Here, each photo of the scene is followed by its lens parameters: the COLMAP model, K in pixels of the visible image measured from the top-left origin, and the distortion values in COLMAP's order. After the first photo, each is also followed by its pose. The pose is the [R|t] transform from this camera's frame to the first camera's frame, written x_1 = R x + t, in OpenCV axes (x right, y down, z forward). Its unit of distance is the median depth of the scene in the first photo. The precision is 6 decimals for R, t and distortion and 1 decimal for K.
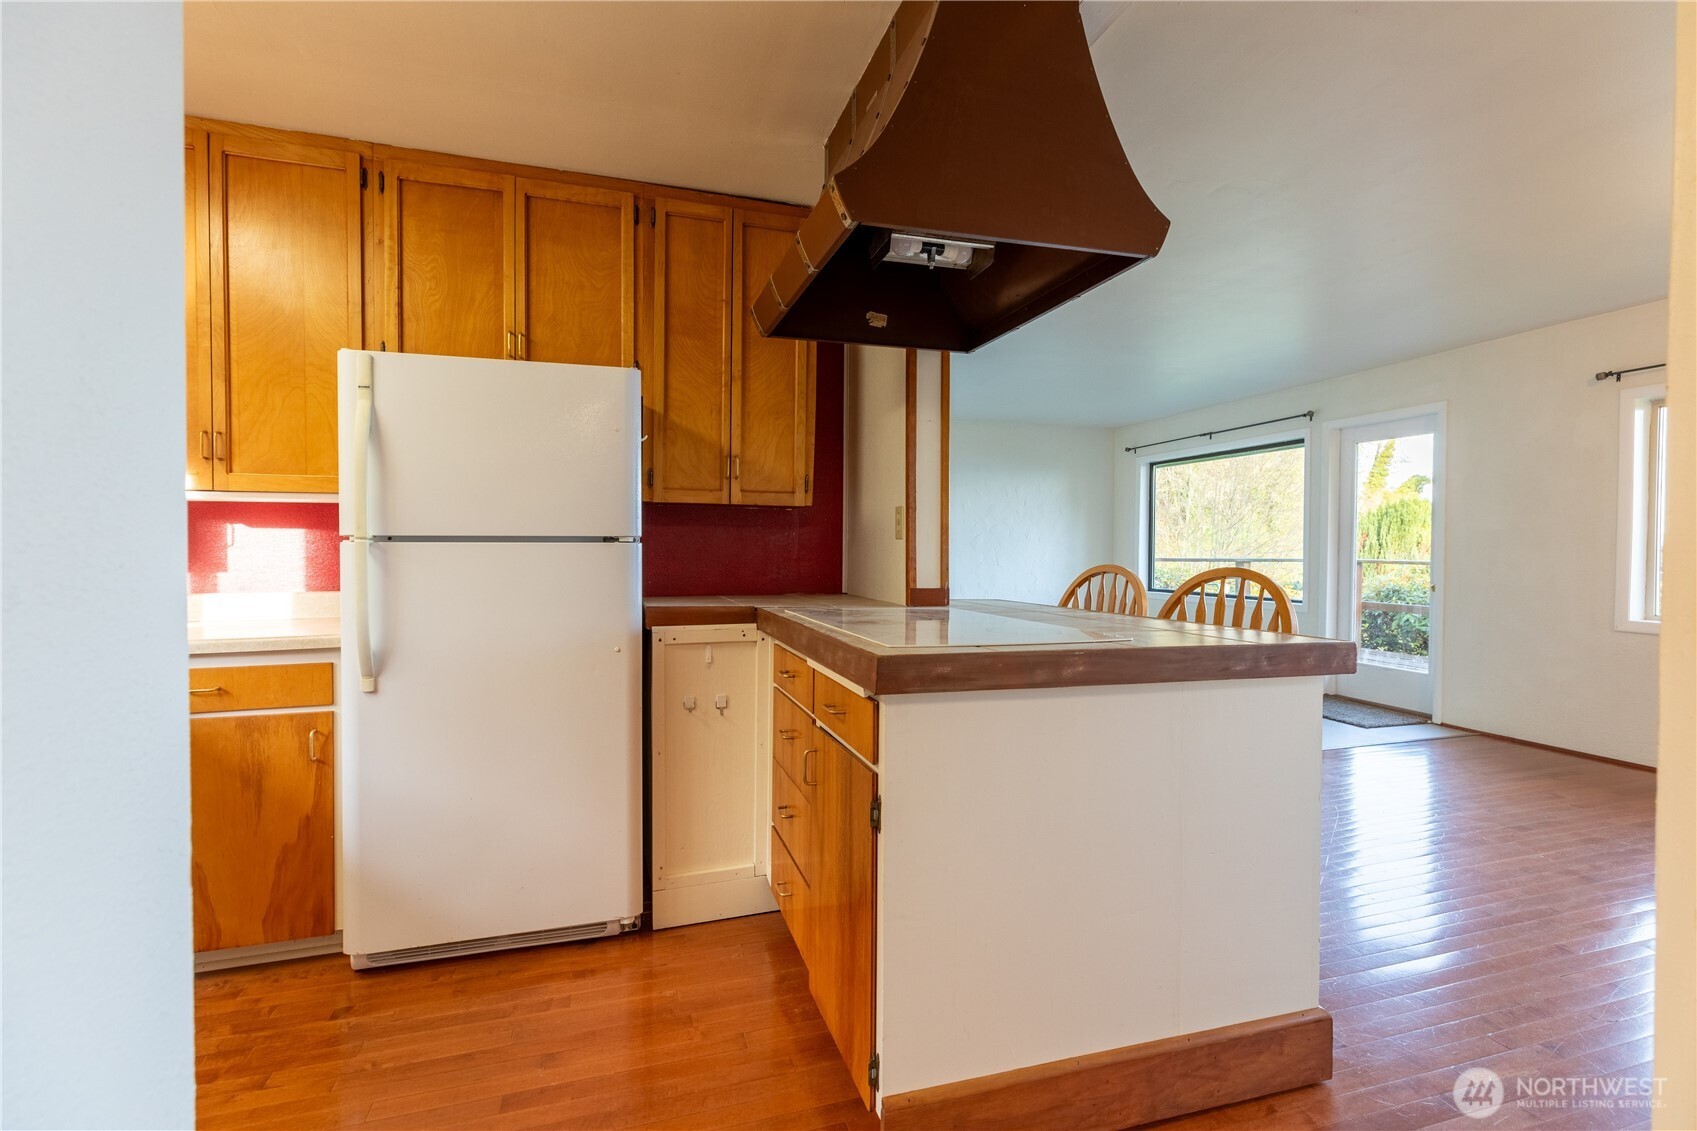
lens RADIAL K [[779.8, 0, 852.1], [0, 779.8, 557.8], [0, 0, 1]] dist [0.007930, -0.000741]
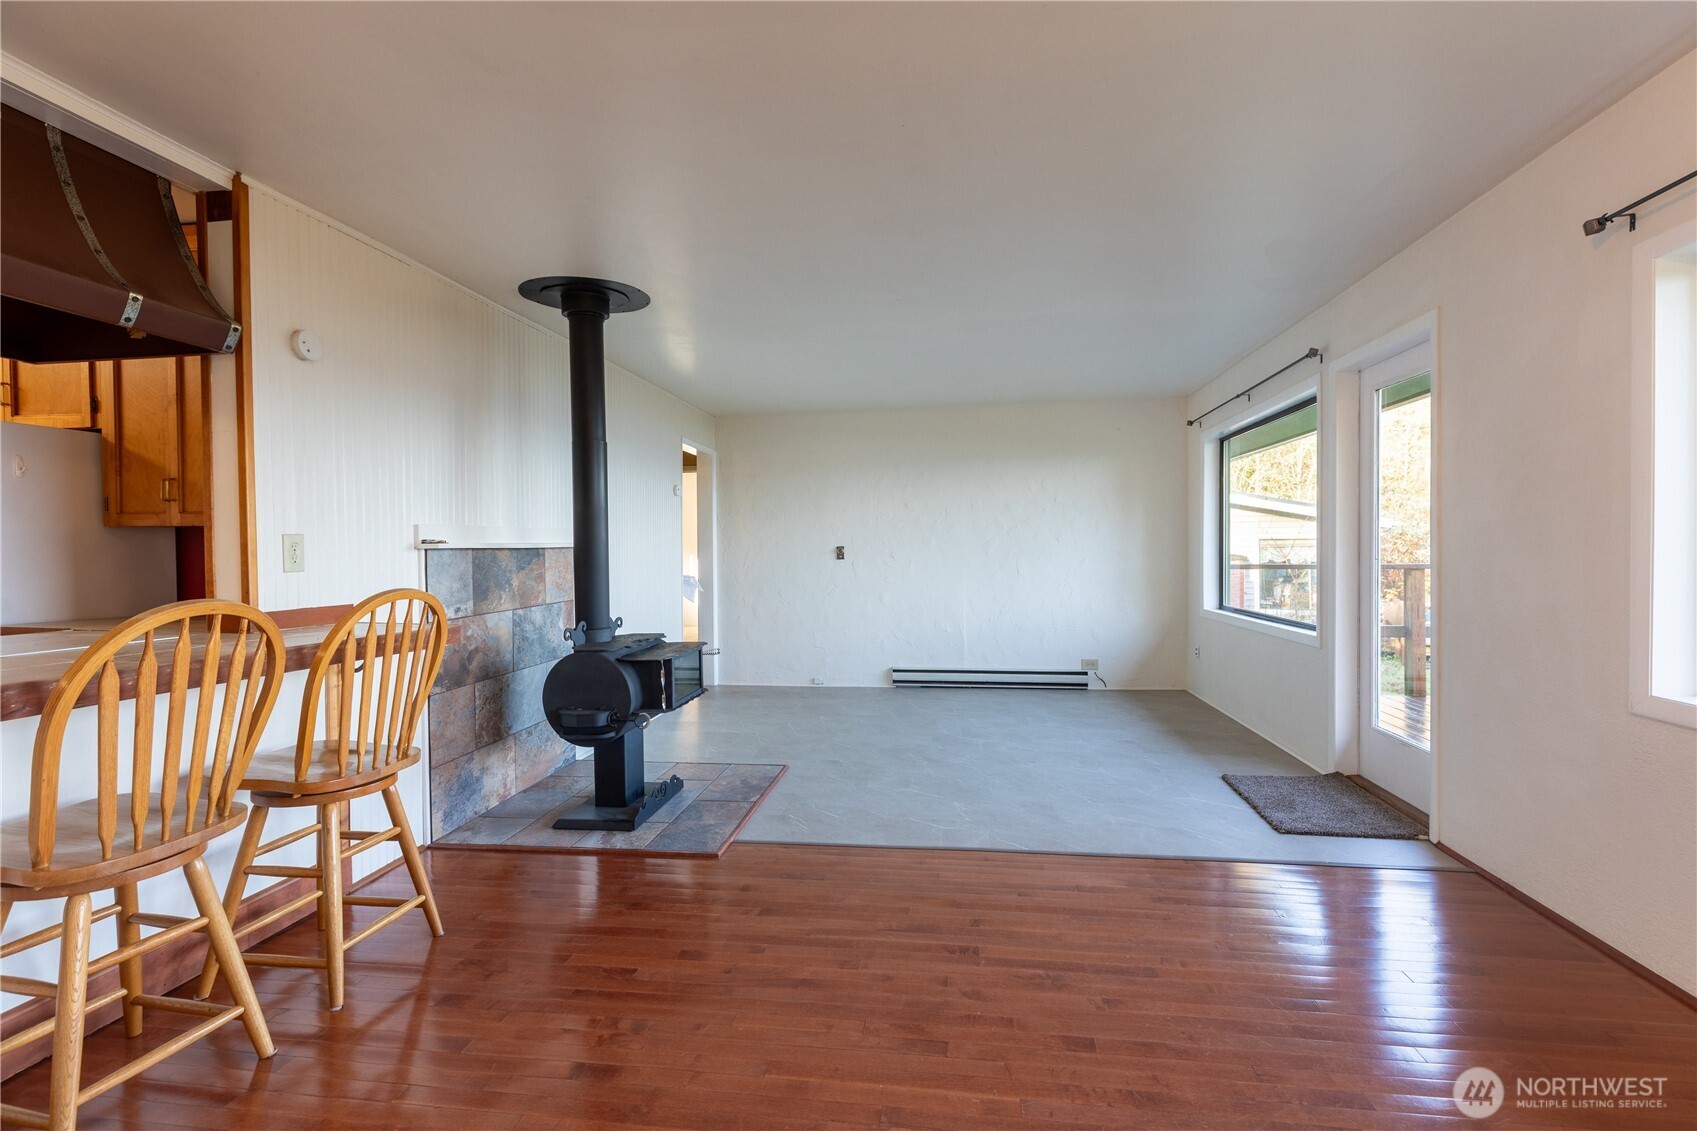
lens RADIAL K [[779.8, 0, 852.1], [0, 779.8, 557.8], [0, 0, 1]] dist [0.007930, -0.000741]
pose [[0.898185, -0.006766, -0.439566, 0.775796], [0.006279, 0.999977, -0.002562, -0.012835], [0.439573, -0.000459, 0.898207, 0.326494]]
